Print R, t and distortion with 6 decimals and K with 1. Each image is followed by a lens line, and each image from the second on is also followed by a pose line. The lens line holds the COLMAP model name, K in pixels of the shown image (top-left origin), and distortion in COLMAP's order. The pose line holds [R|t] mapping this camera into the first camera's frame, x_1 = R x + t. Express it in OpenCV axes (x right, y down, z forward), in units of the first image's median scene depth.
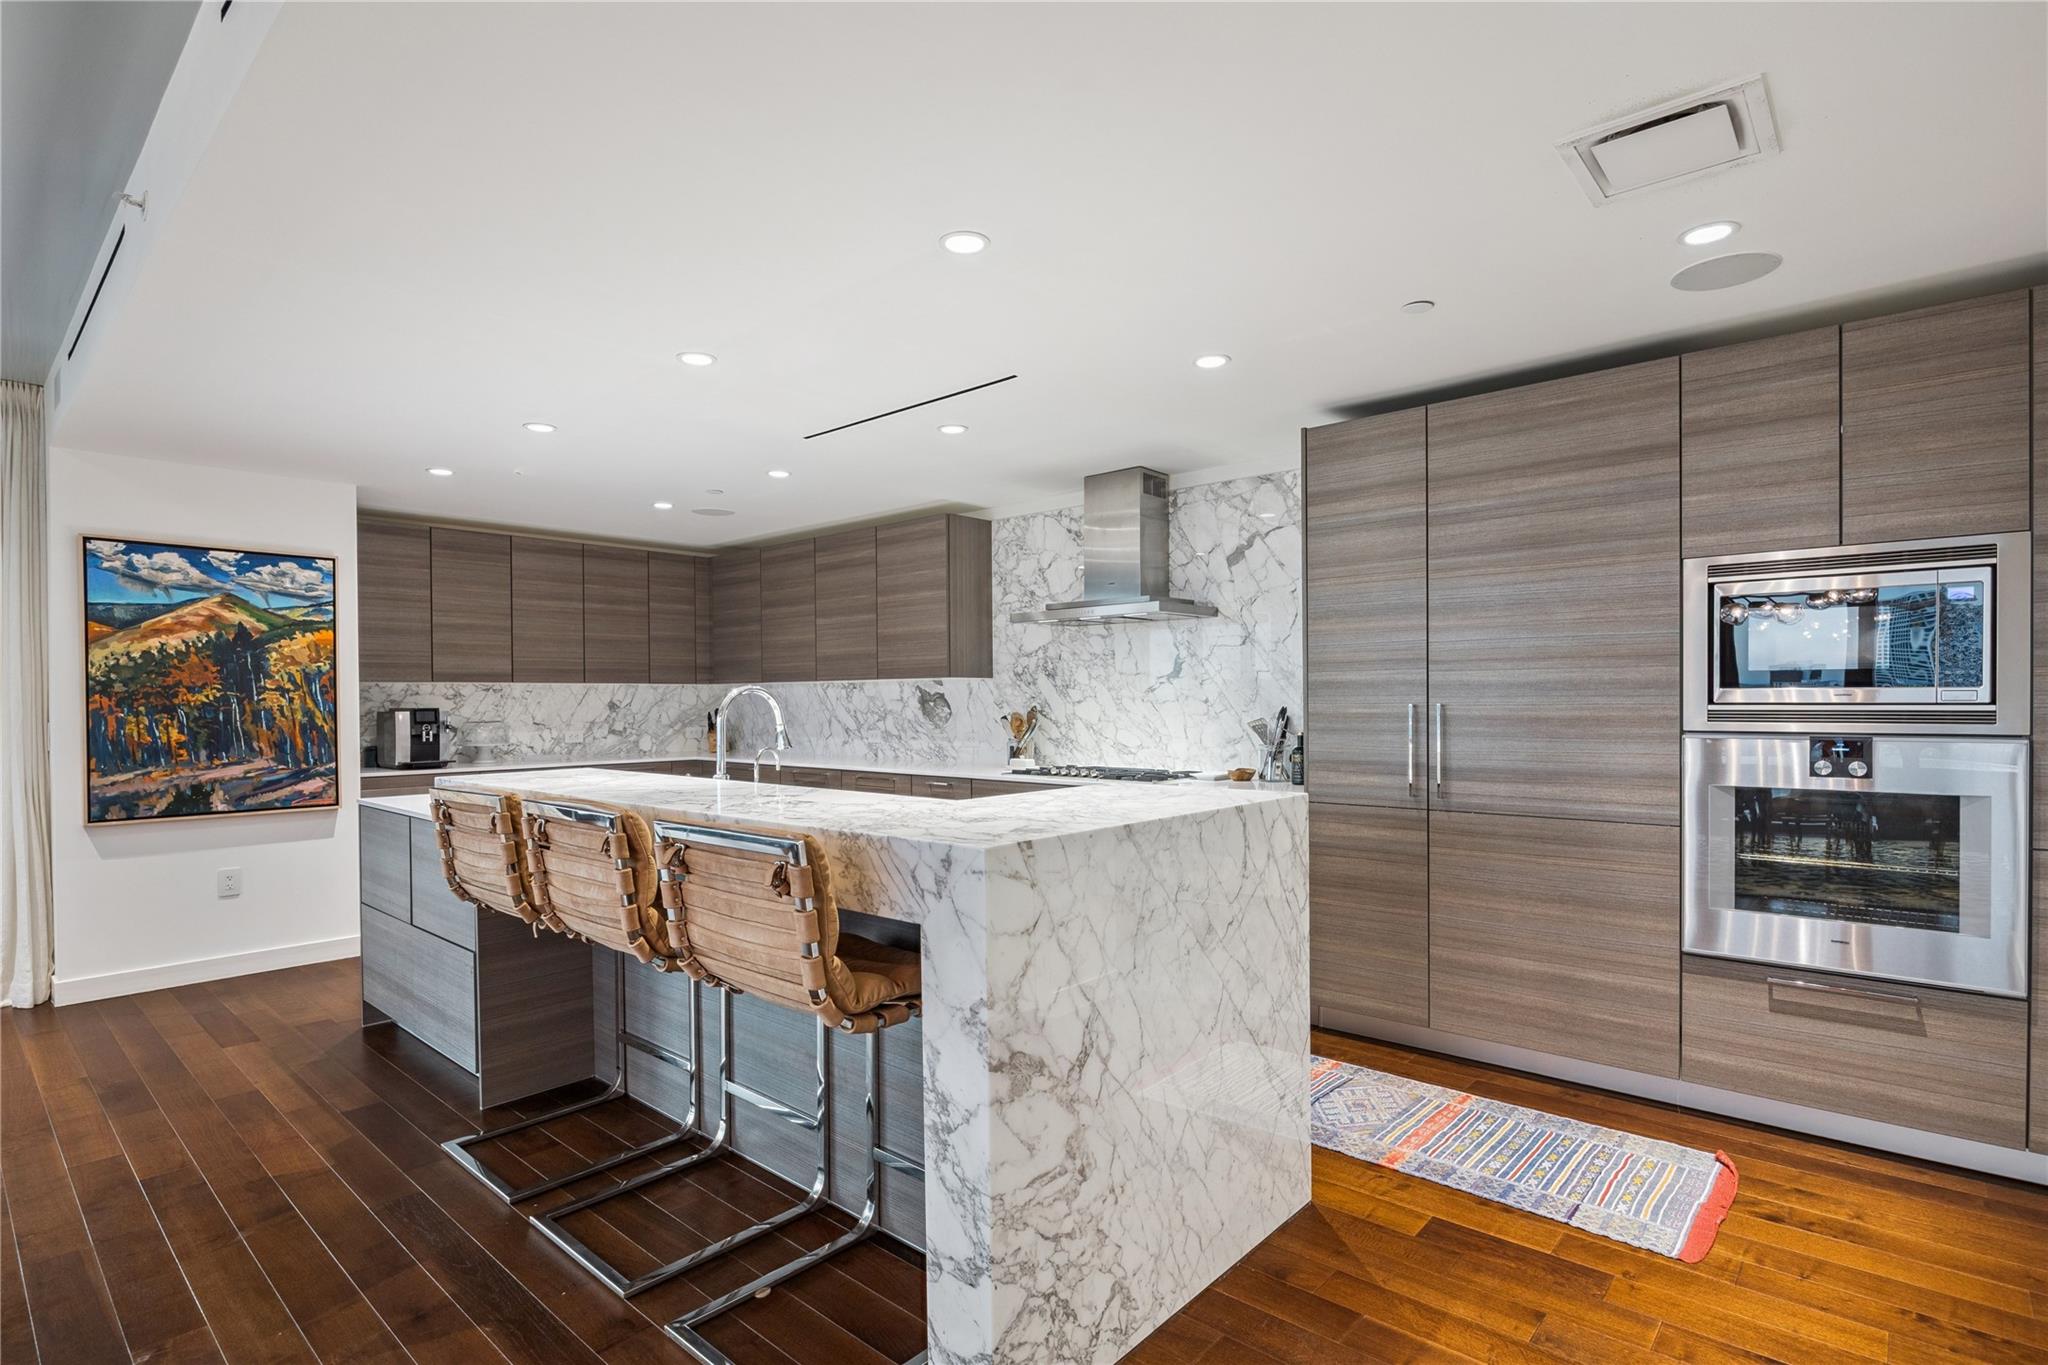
lens RADIAL K [[1007.9, 0, 1002.8], [0, 1007.9, 712.4], [0, 0, 1]] dist [-0.007917, -0.000207]
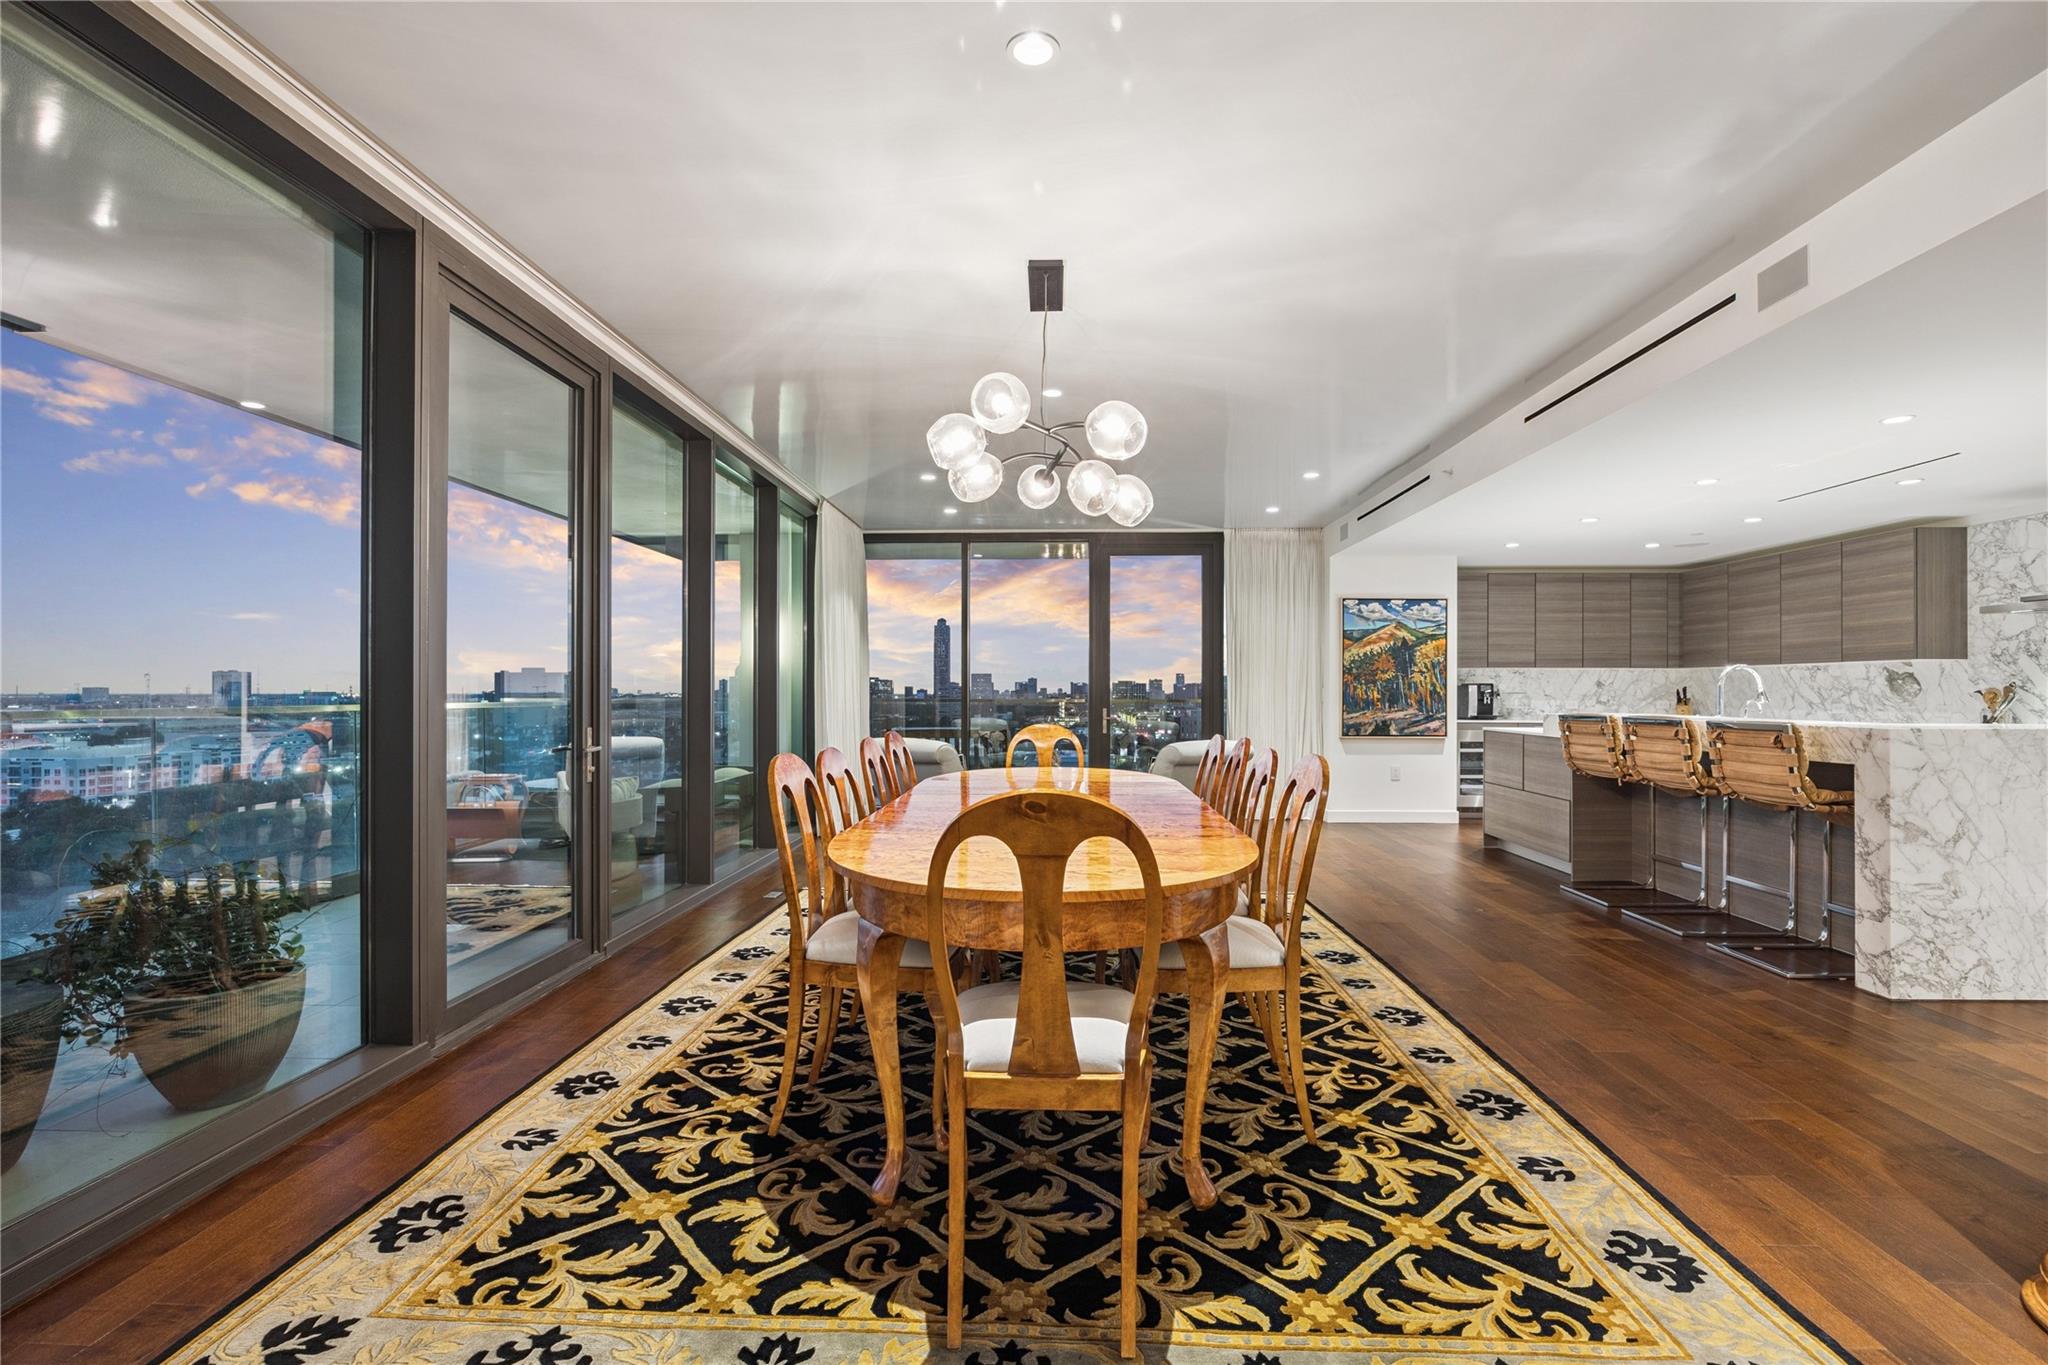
lens RADIAL K [[932.0, 0, 1030.1], [0, 932.0, 694.0], [0, 0, 1]] dist [-0.010329, -0.000547]
pose [[0.658448, 0.009065, -0.752571, 0.099658], [-0.015742, 0.999875, -0.001730, 0.032462], [0.752461, 0.012986, 0.658509, -0.675975]]
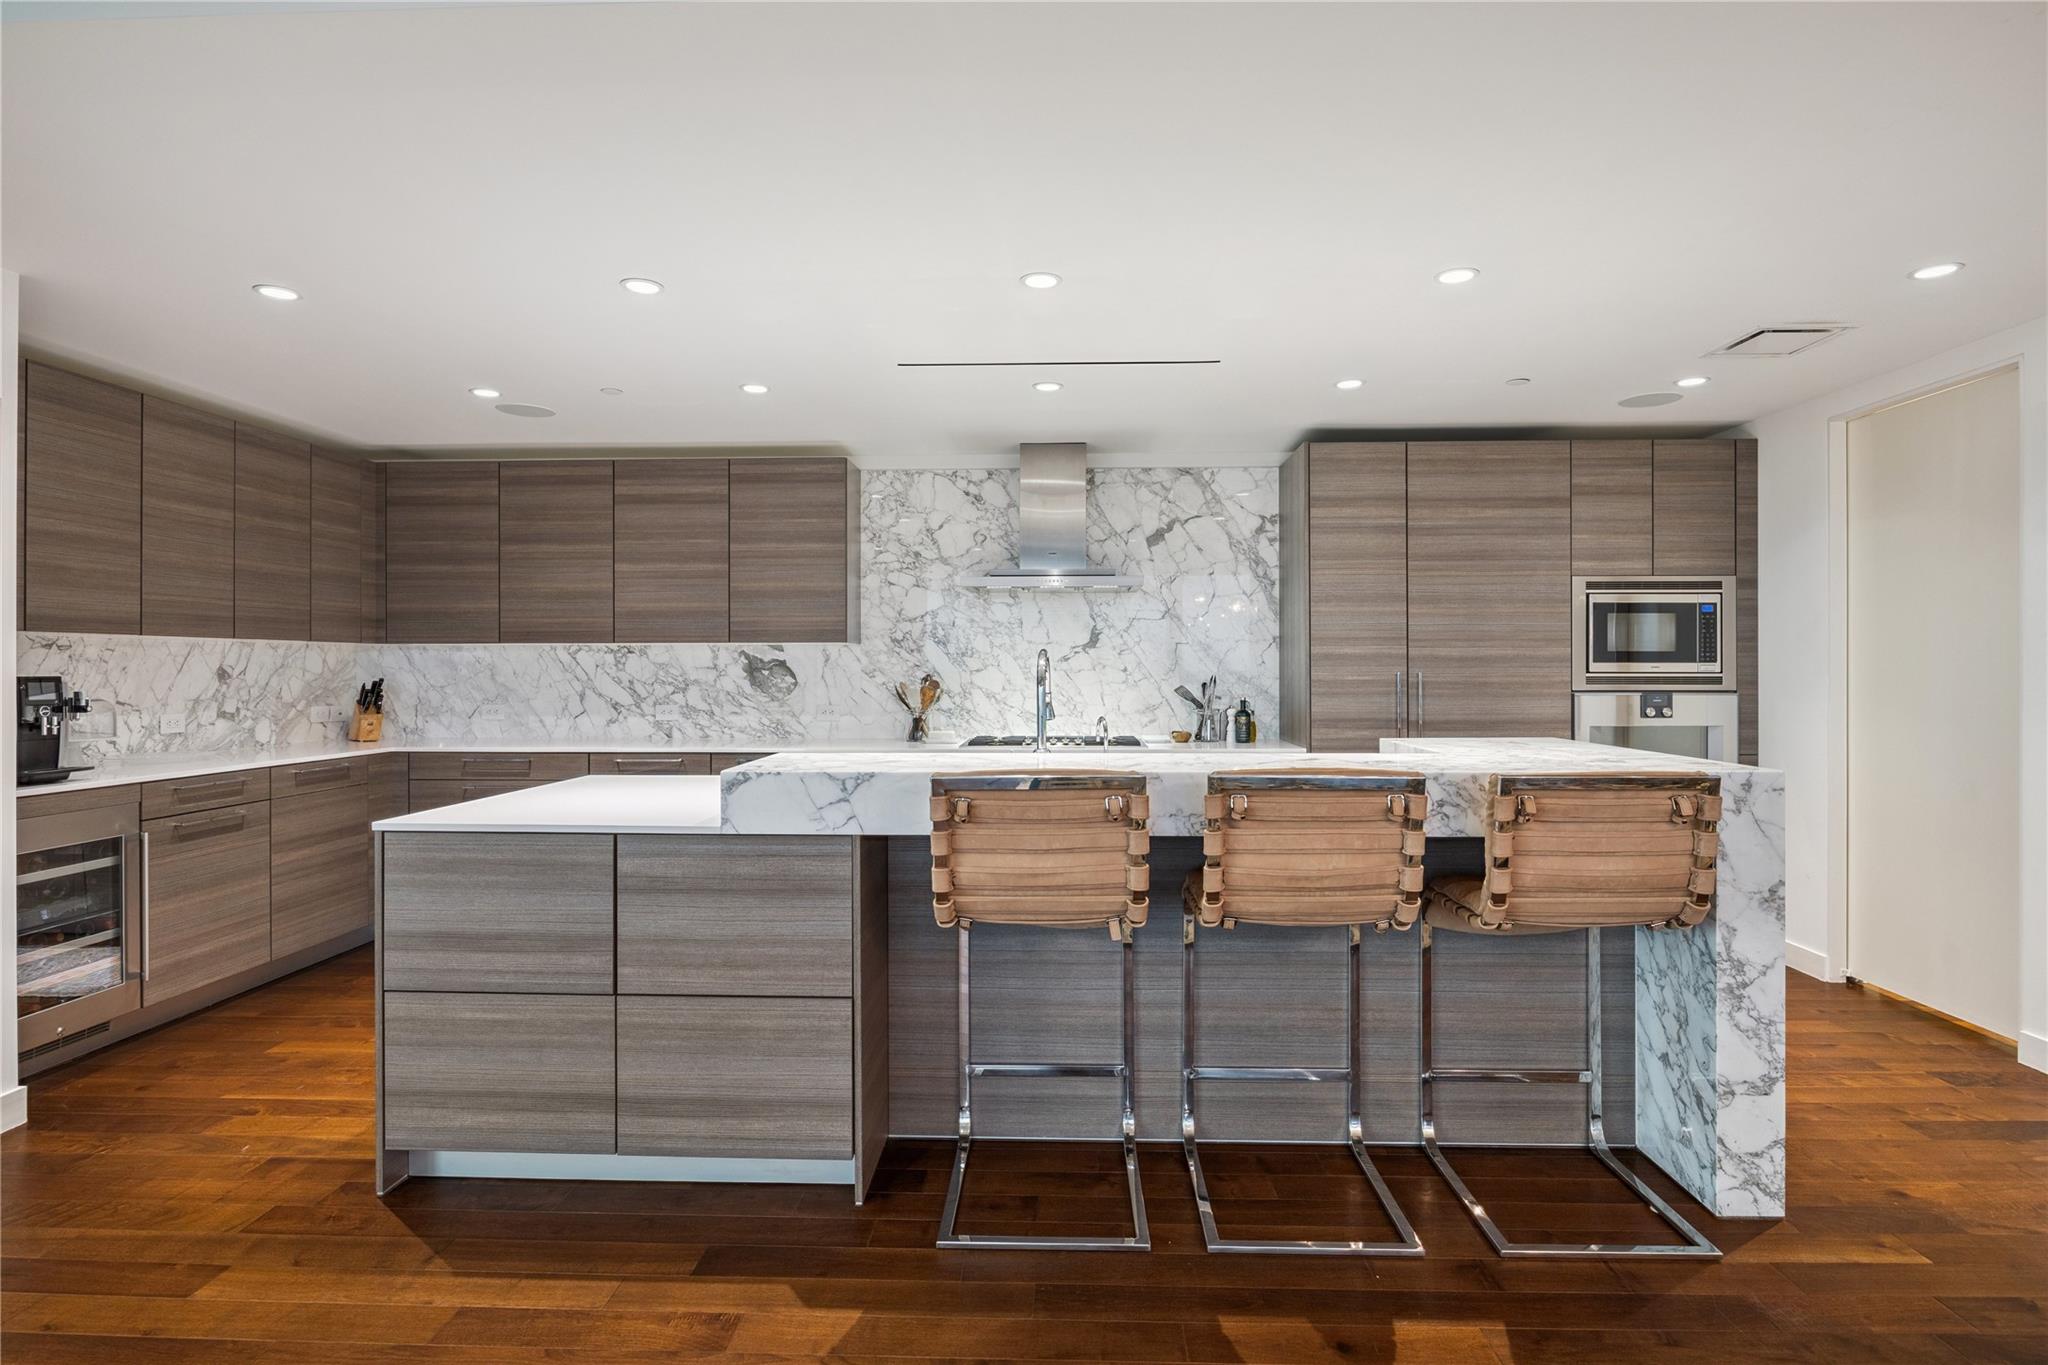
lens RADIAL K [[1078.7, 0, 1059.9], [0, 1078.7, 670.0], [0, 0, 1]] dist [-0.005610, -0.000027]
pose [[0.755007, 0.004720, 0.655700, -0.631799], [0.004772, 0.999908, -0.012693, 0.002839], [-0.655700, 0.012713, 0.754915, 0.191134]]
